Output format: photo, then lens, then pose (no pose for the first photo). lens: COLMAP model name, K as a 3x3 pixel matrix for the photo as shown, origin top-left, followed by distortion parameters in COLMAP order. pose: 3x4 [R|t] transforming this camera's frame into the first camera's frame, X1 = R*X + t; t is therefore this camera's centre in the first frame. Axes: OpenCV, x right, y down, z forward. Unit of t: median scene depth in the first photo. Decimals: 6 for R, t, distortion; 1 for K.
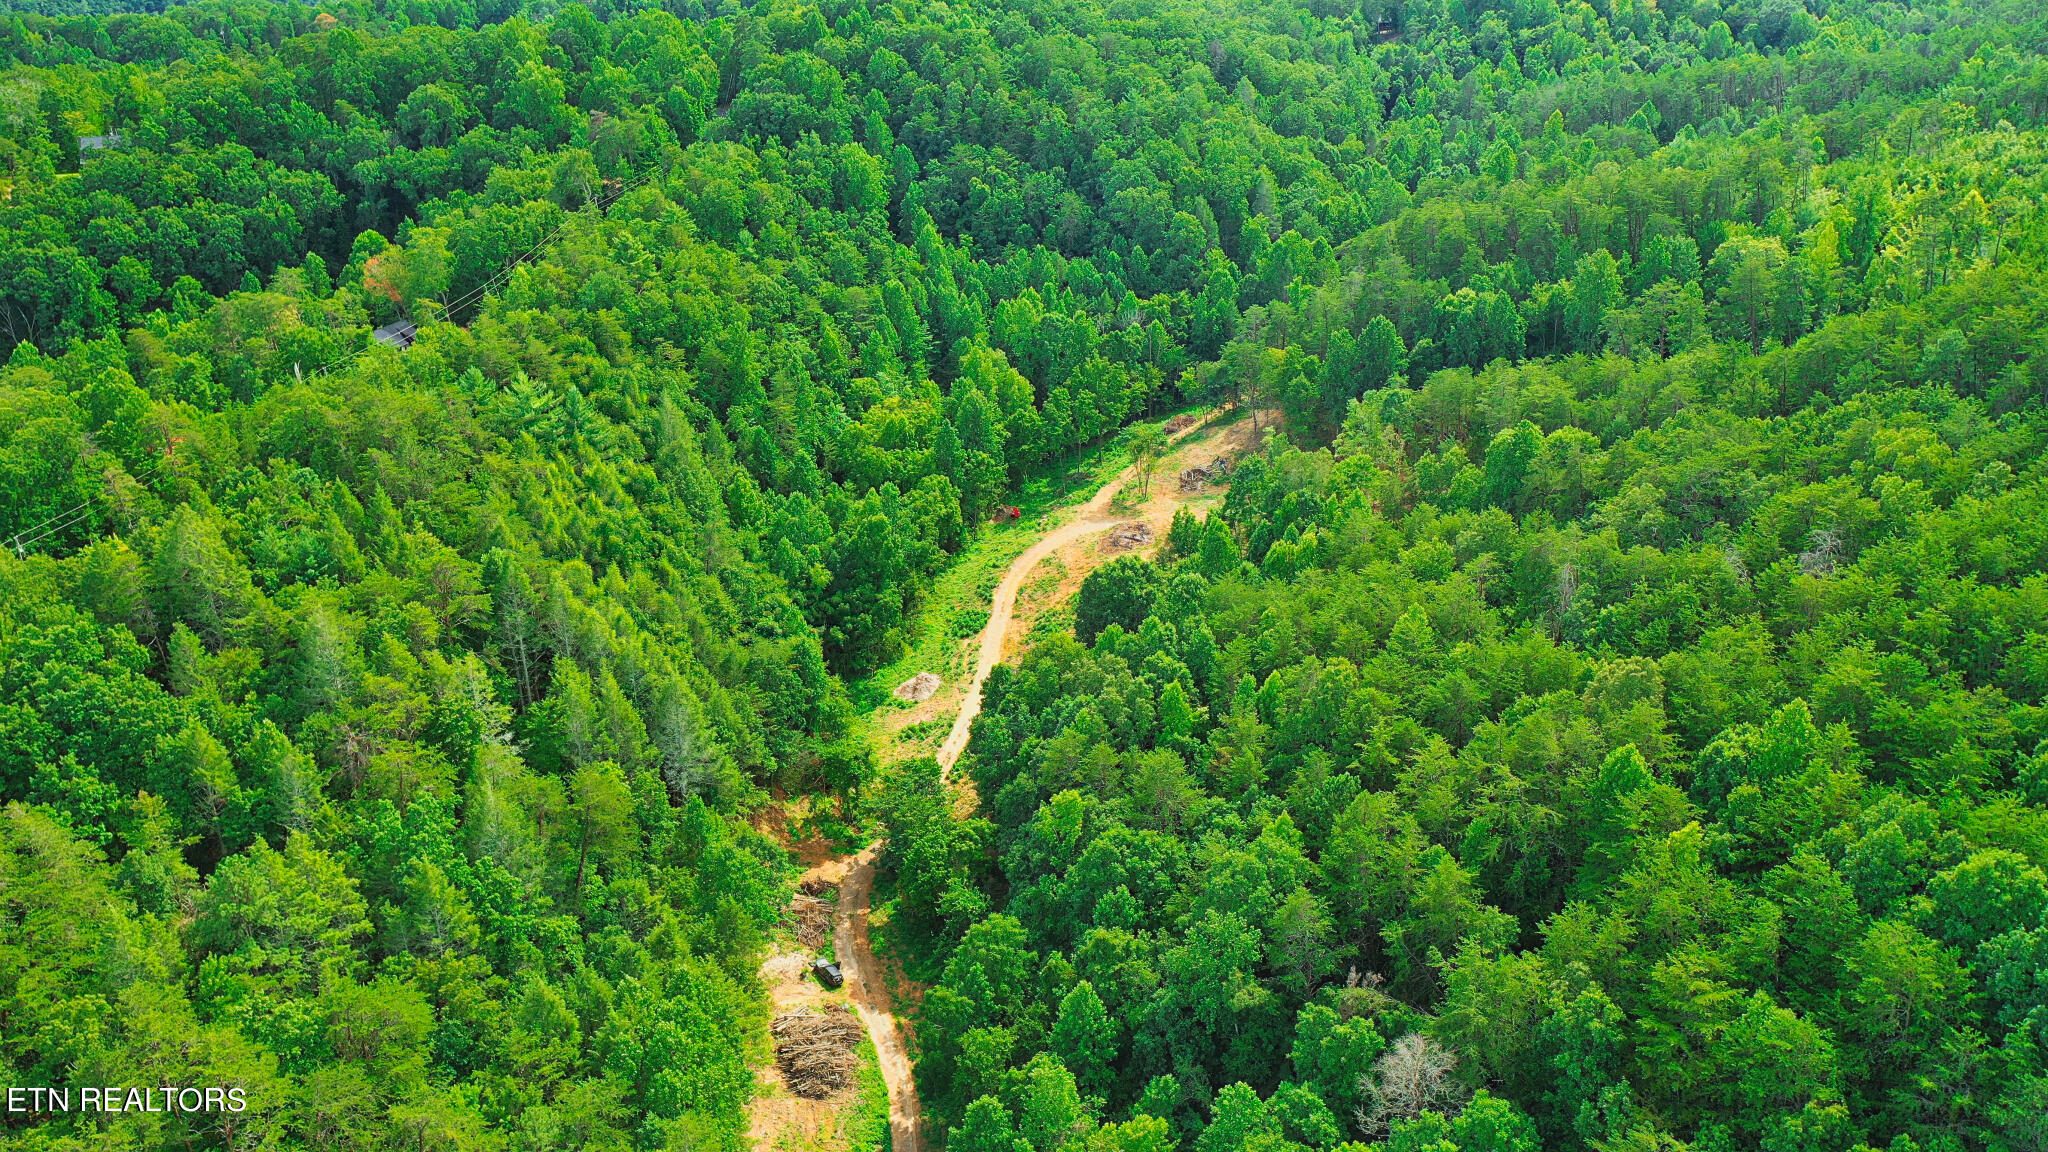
lens RADIAL K [[1646.2, 0, 1024.5], [0, 1646.2, 576.8], [0, 0, 1]] dist [-0.004481, 0.011993]
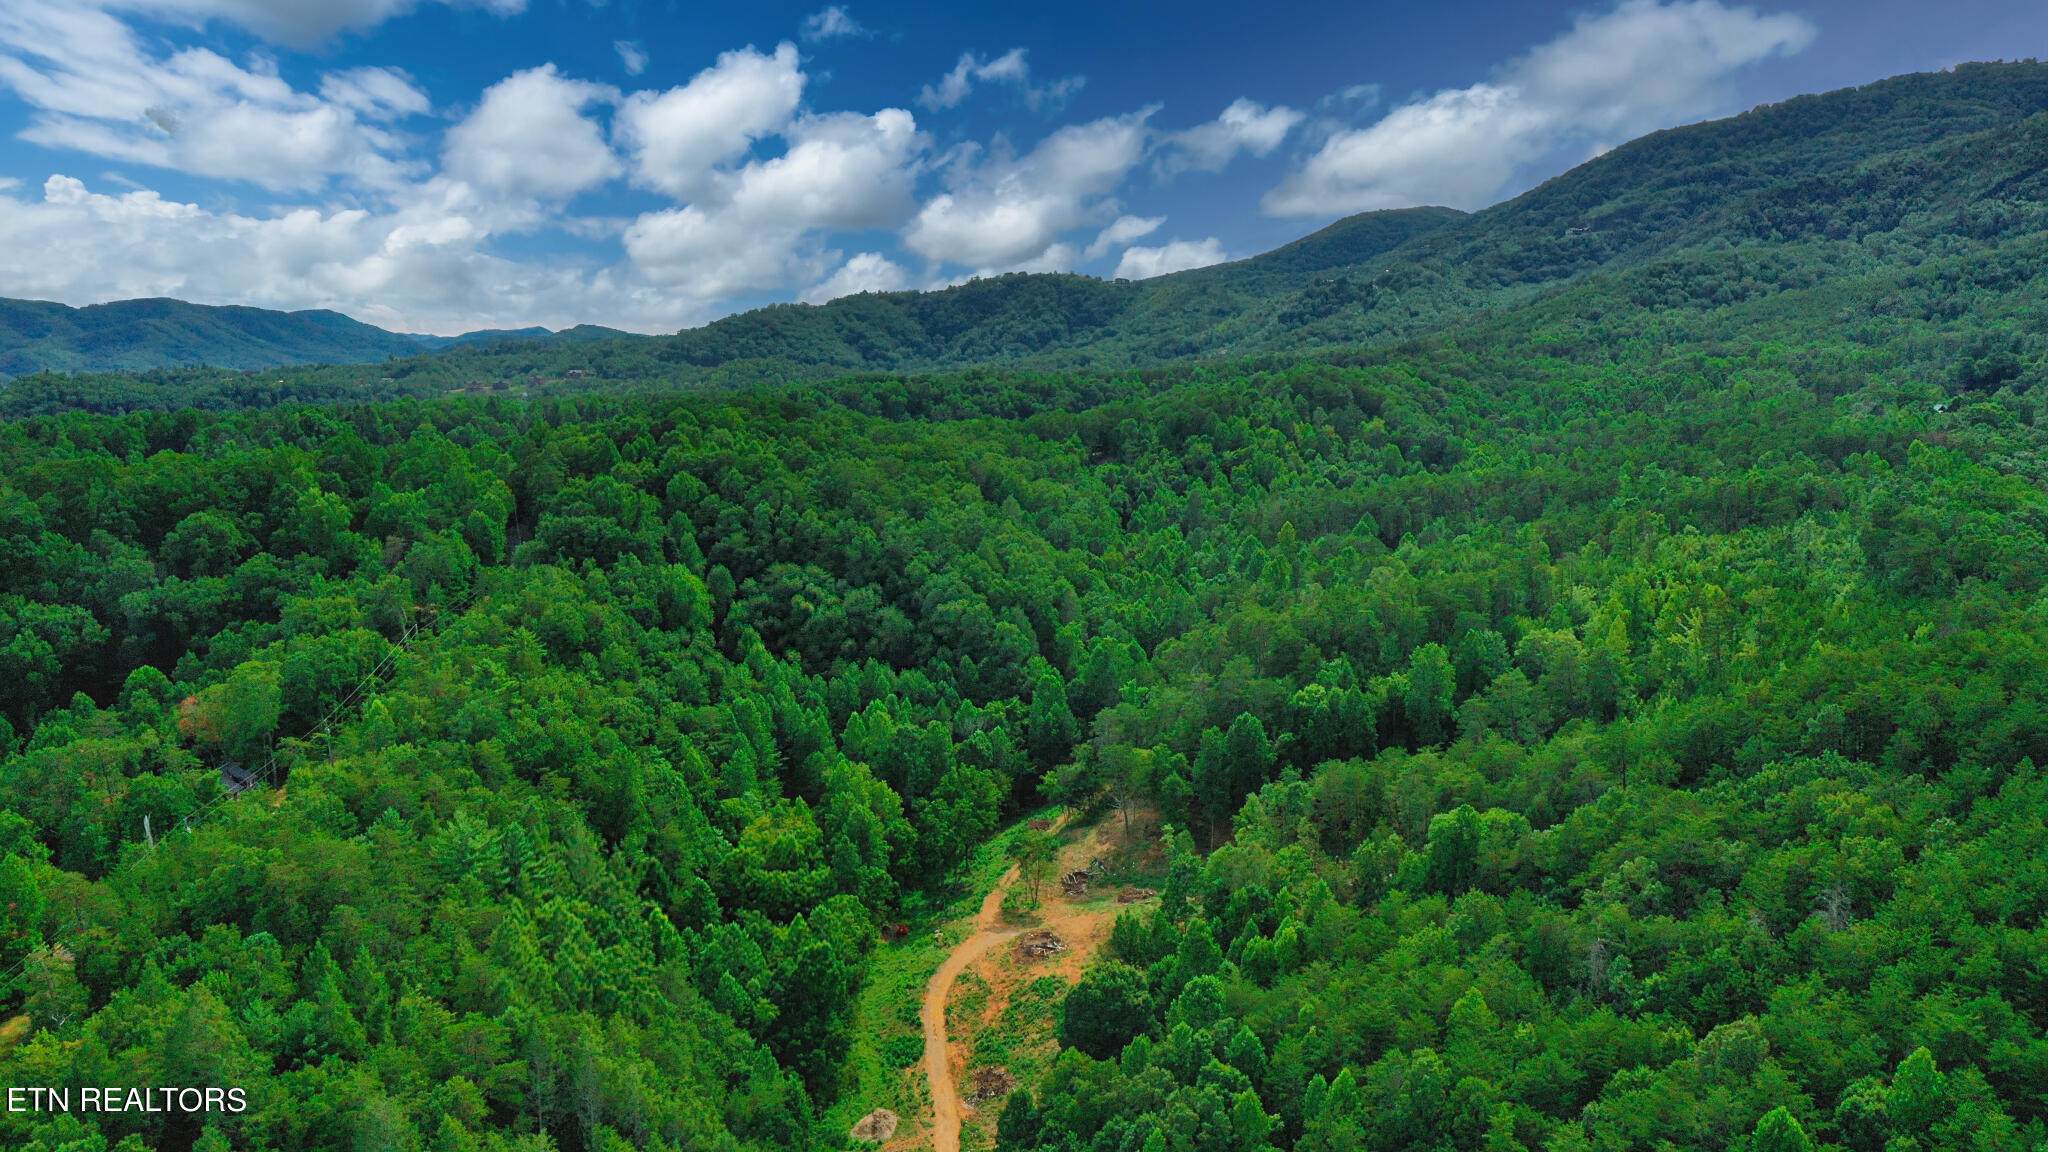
lens RADIAL K [[1646.2, 0, 1023.6], [0, 1646.2, 573.2], [0, 0, 1]] dist [-0.004481, 0.011993]
pose [[0.972495, -0.021282, 0.231950, -0.143577], [0.077243, 0.968933, -0.234953, -0.008121], [-0.219744, 0.246407, 0.943926, 0.014412]]
